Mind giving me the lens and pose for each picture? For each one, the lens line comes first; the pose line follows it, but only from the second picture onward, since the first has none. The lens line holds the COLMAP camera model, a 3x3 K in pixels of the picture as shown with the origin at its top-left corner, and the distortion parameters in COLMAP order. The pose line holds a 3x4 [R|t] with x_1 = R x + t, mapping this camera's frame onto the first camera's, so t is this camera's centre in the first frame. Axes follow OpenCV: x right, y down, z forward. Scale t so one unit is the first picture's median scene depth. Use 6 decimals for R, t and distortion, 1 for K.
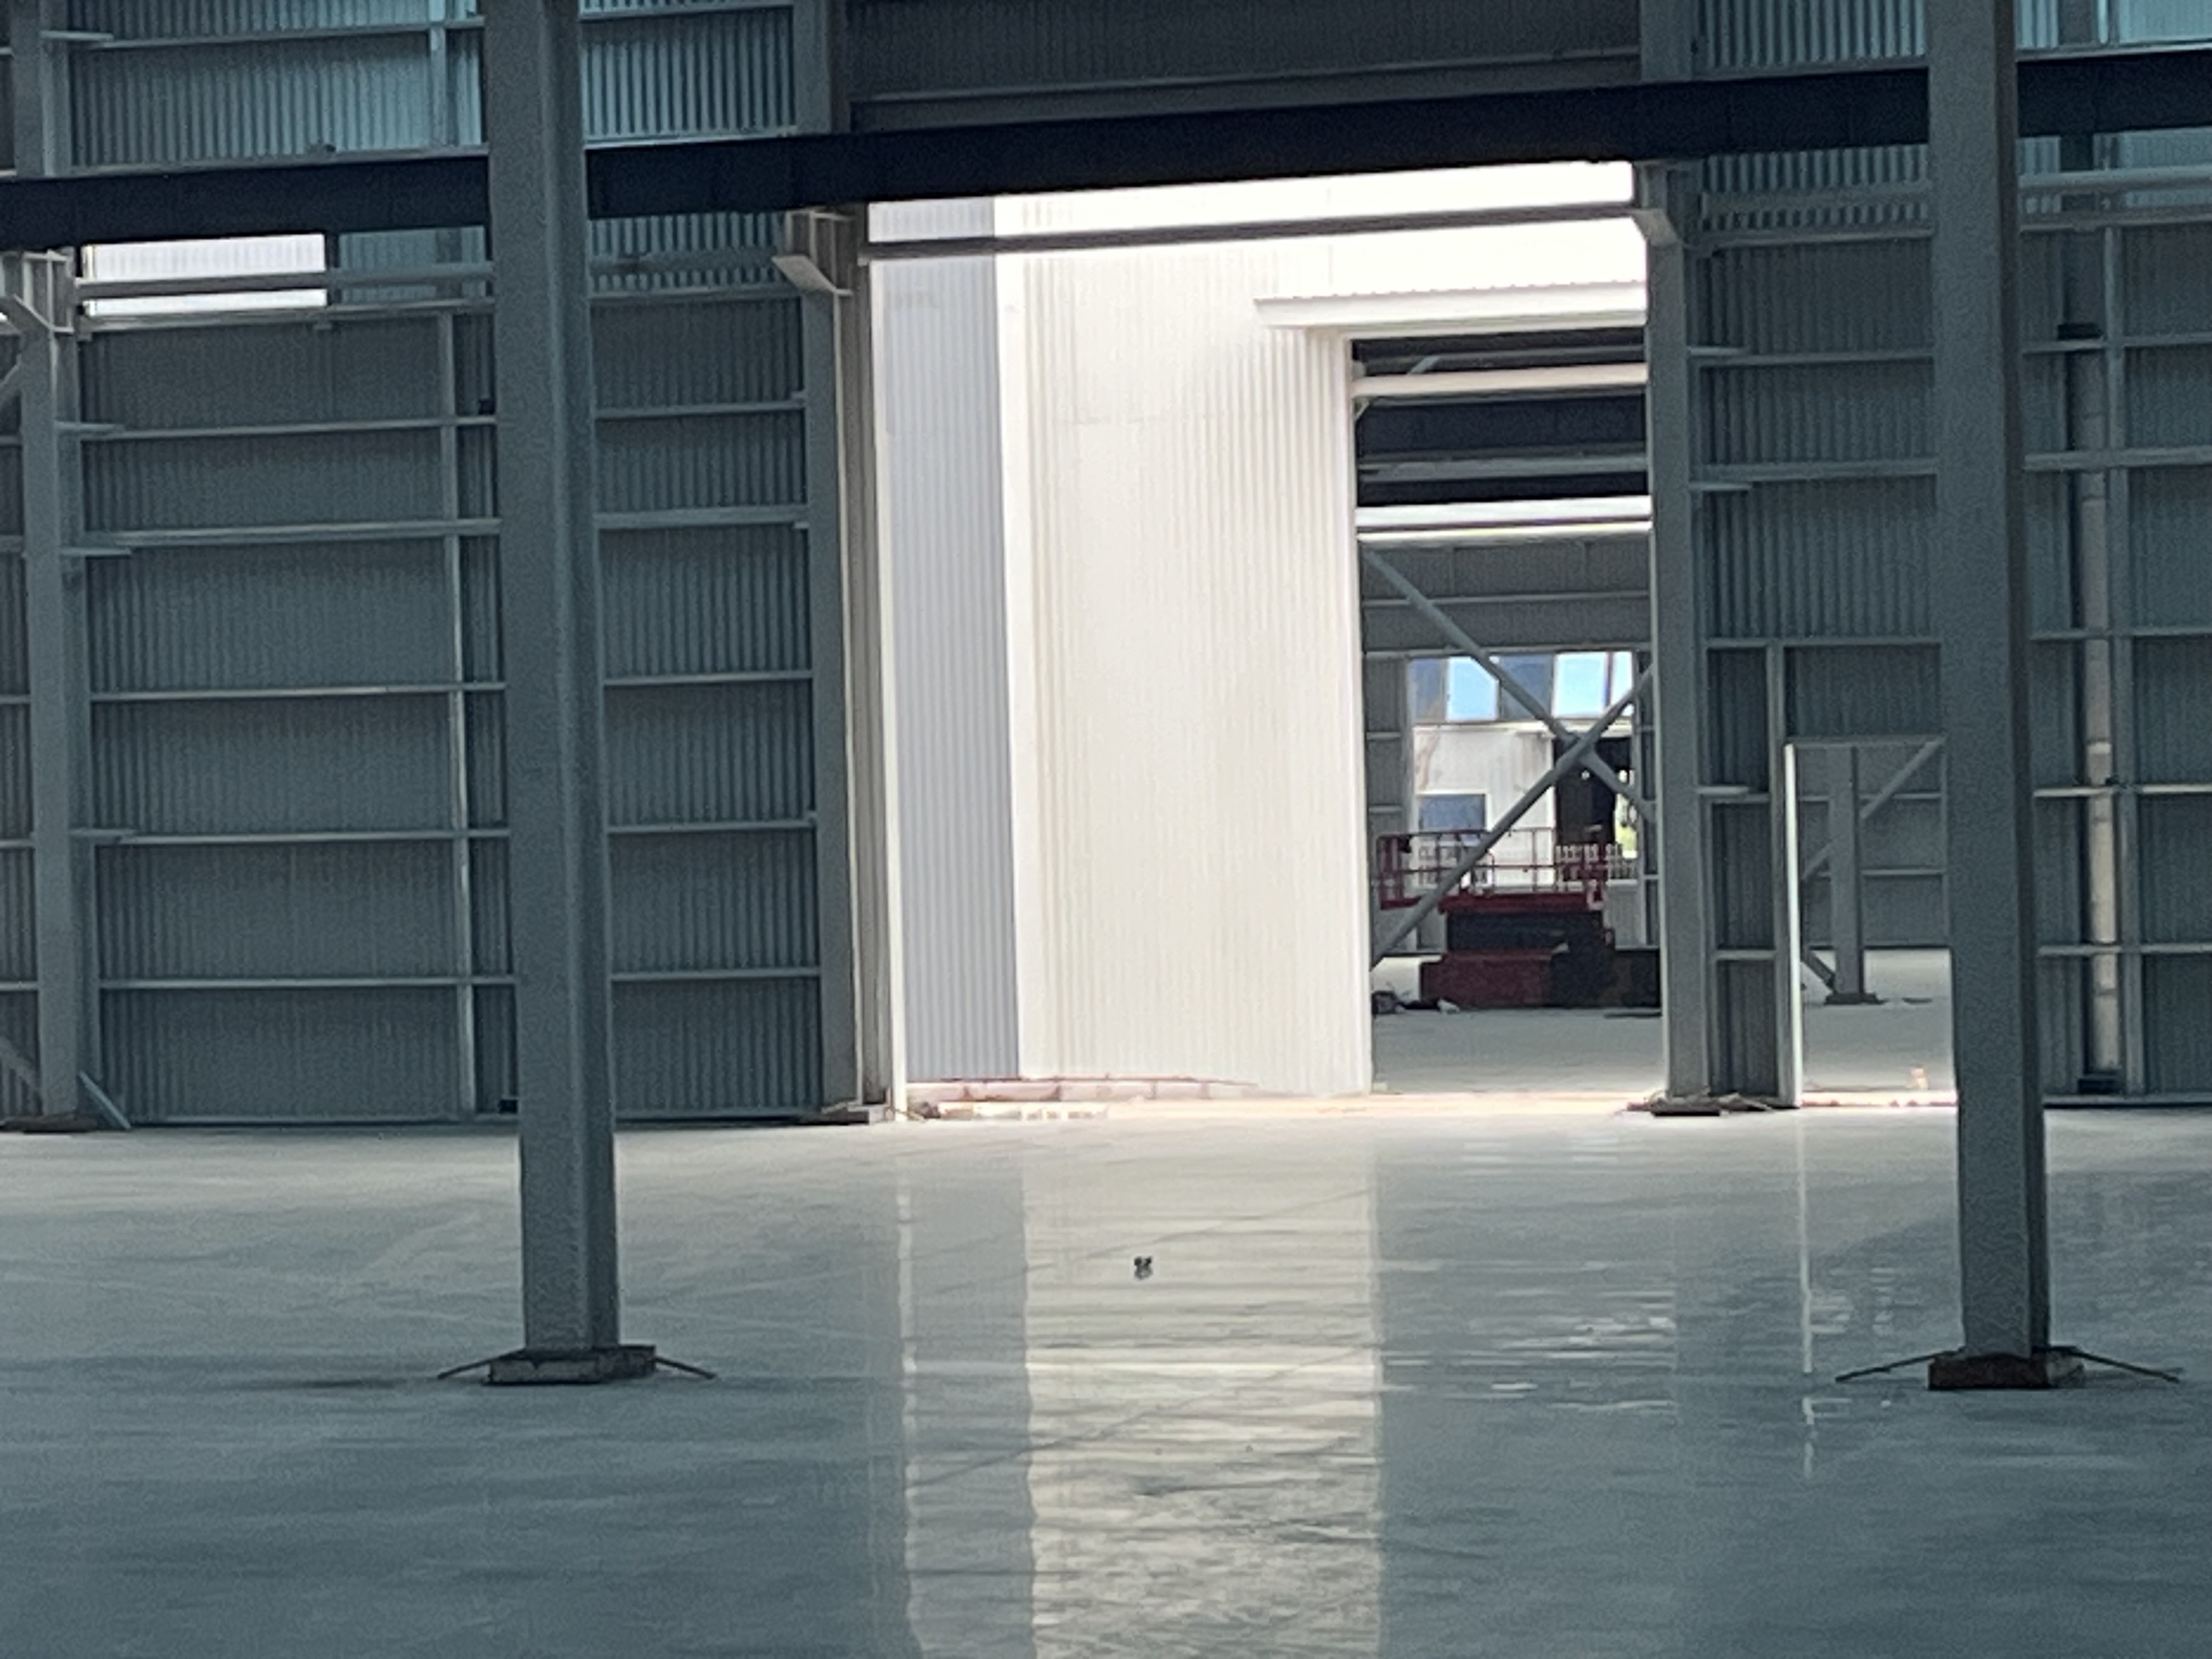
lens RADIAL K [[7153.8, 0, 1105.6], [0, 7153.8, 827.4], [0, 0, 1]] dist [0.164924, 0.000000]
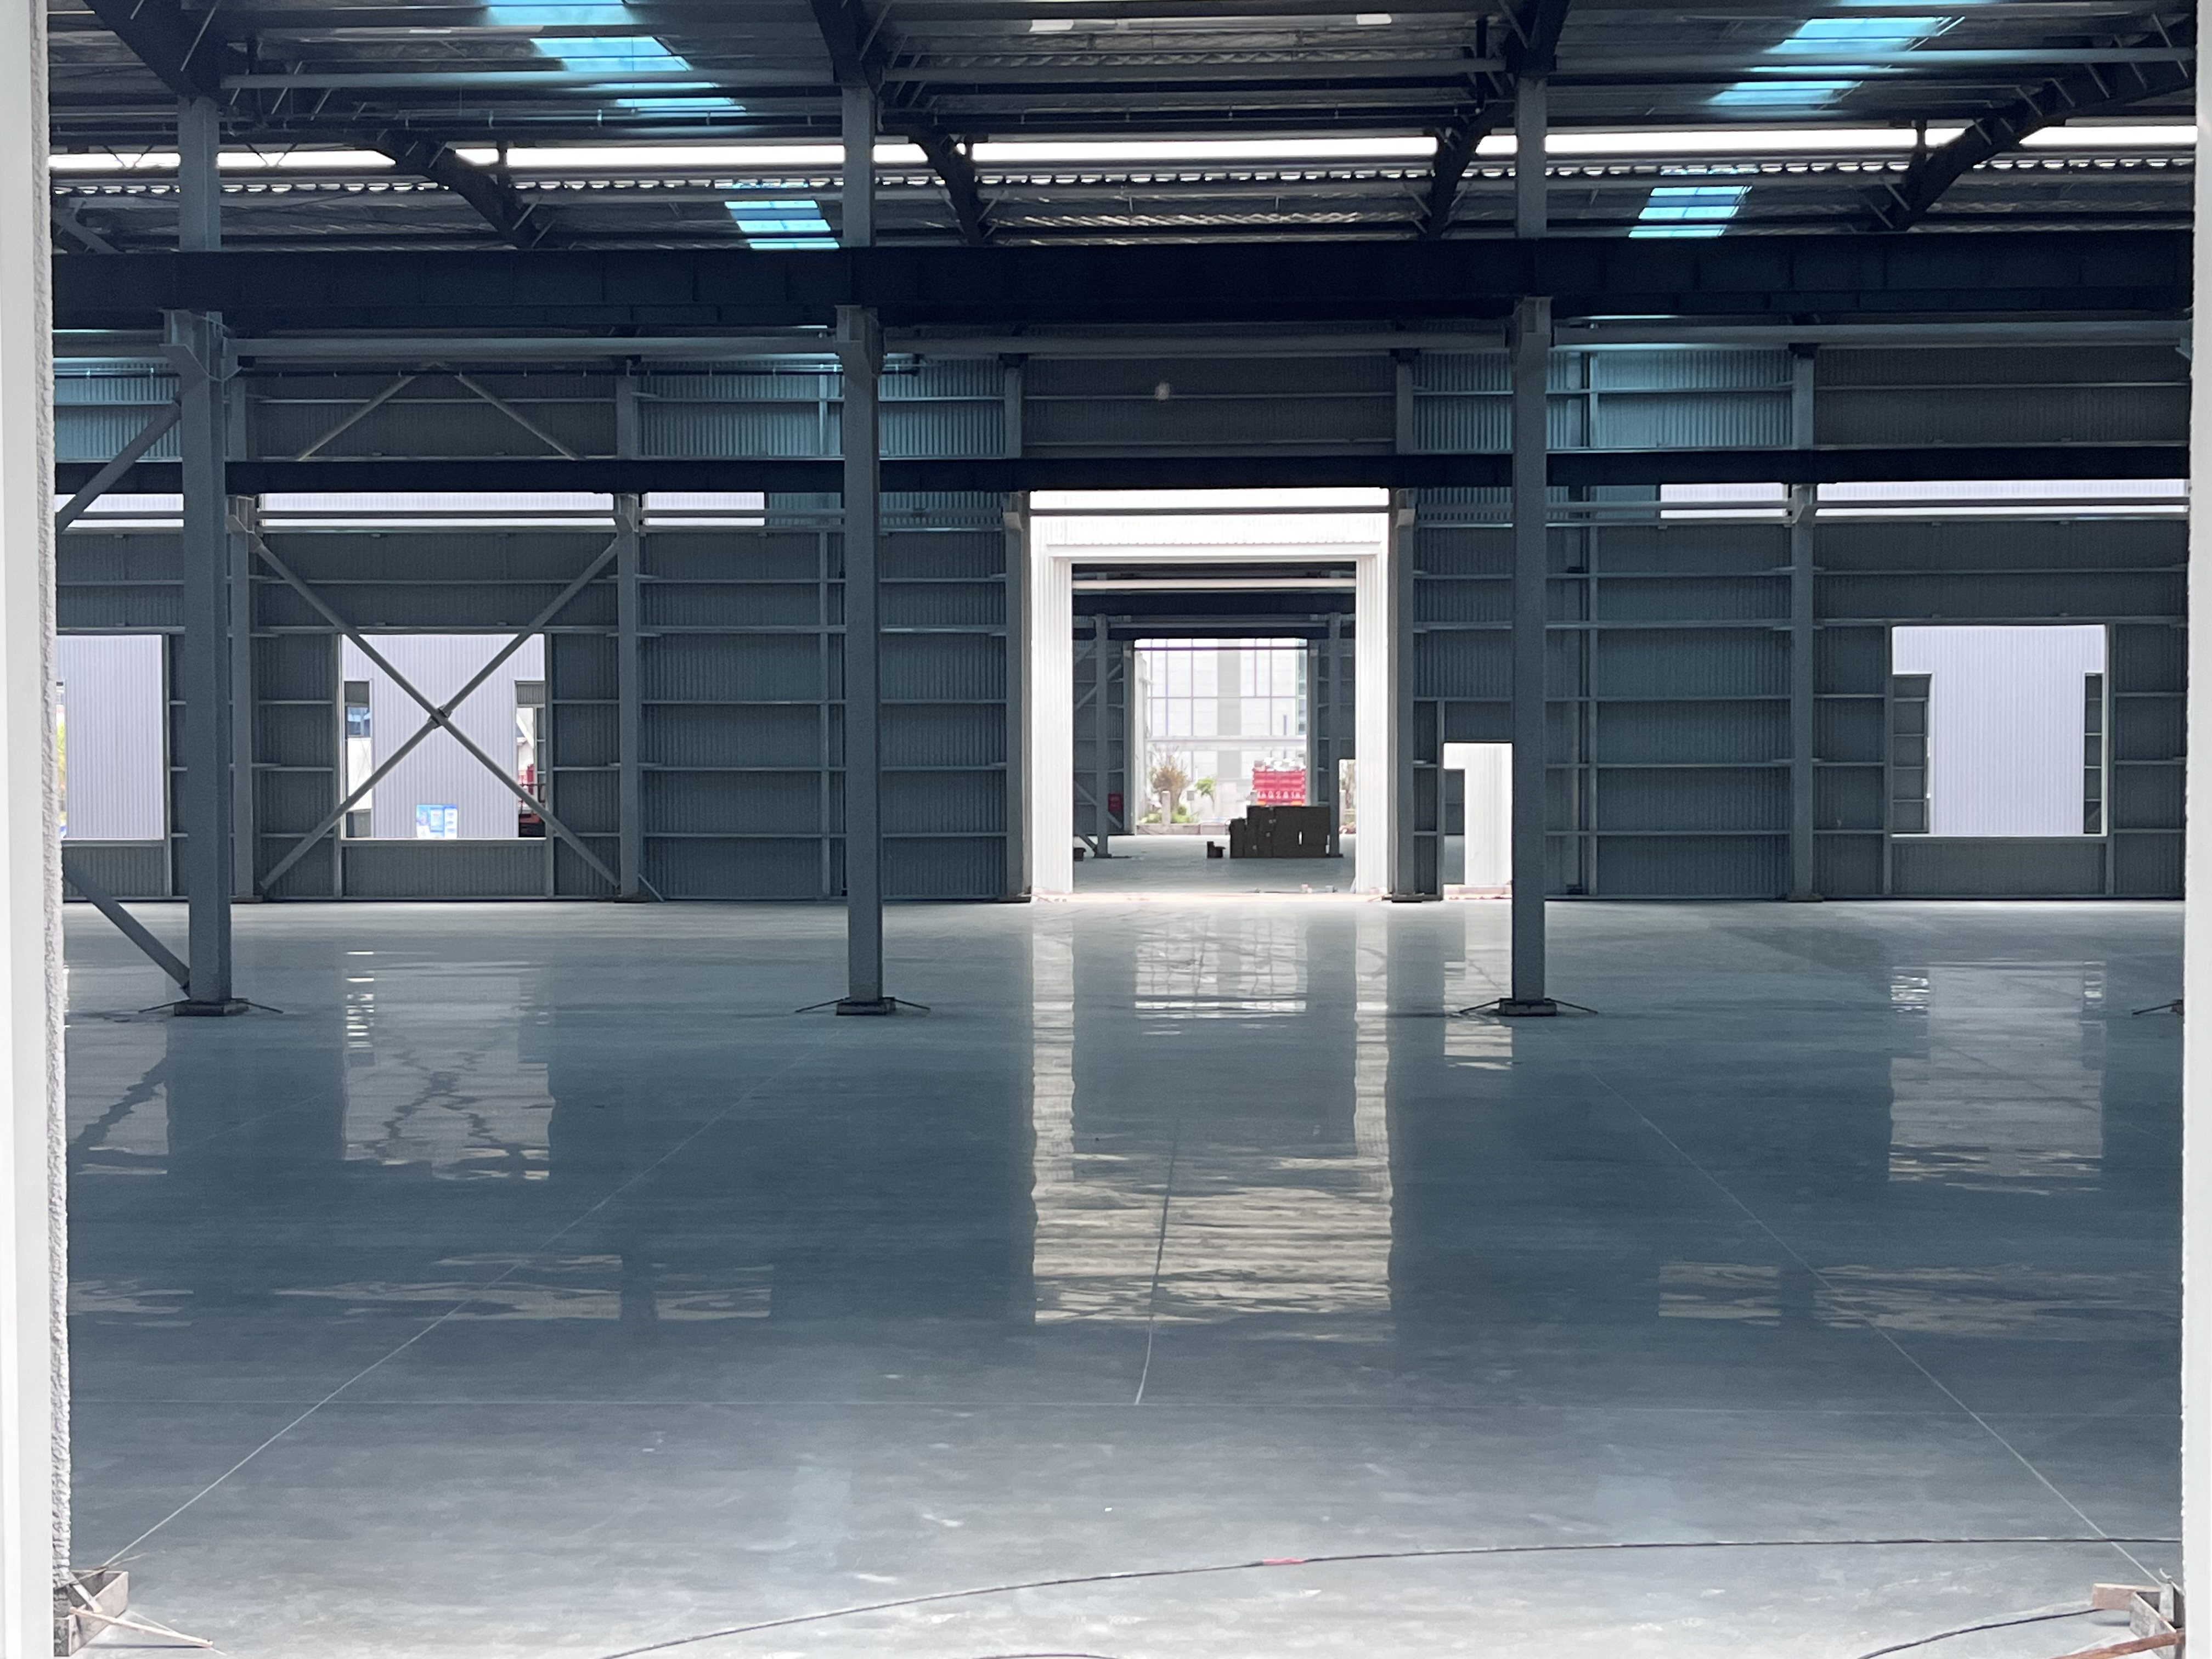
lens RADIAL K [[2936.2, 0, 1106.7], [0, 2936.2, 838.9], [0, 0, 1]] dist [0.163880, 0.000000]
pose [[0.955058, 0.014838, 0.296046, -0.274704], [-0.020345, 0.999672, 0.015529, 0.006663], [-0.295719, -0.020854, 0.955047, 0.109858]]
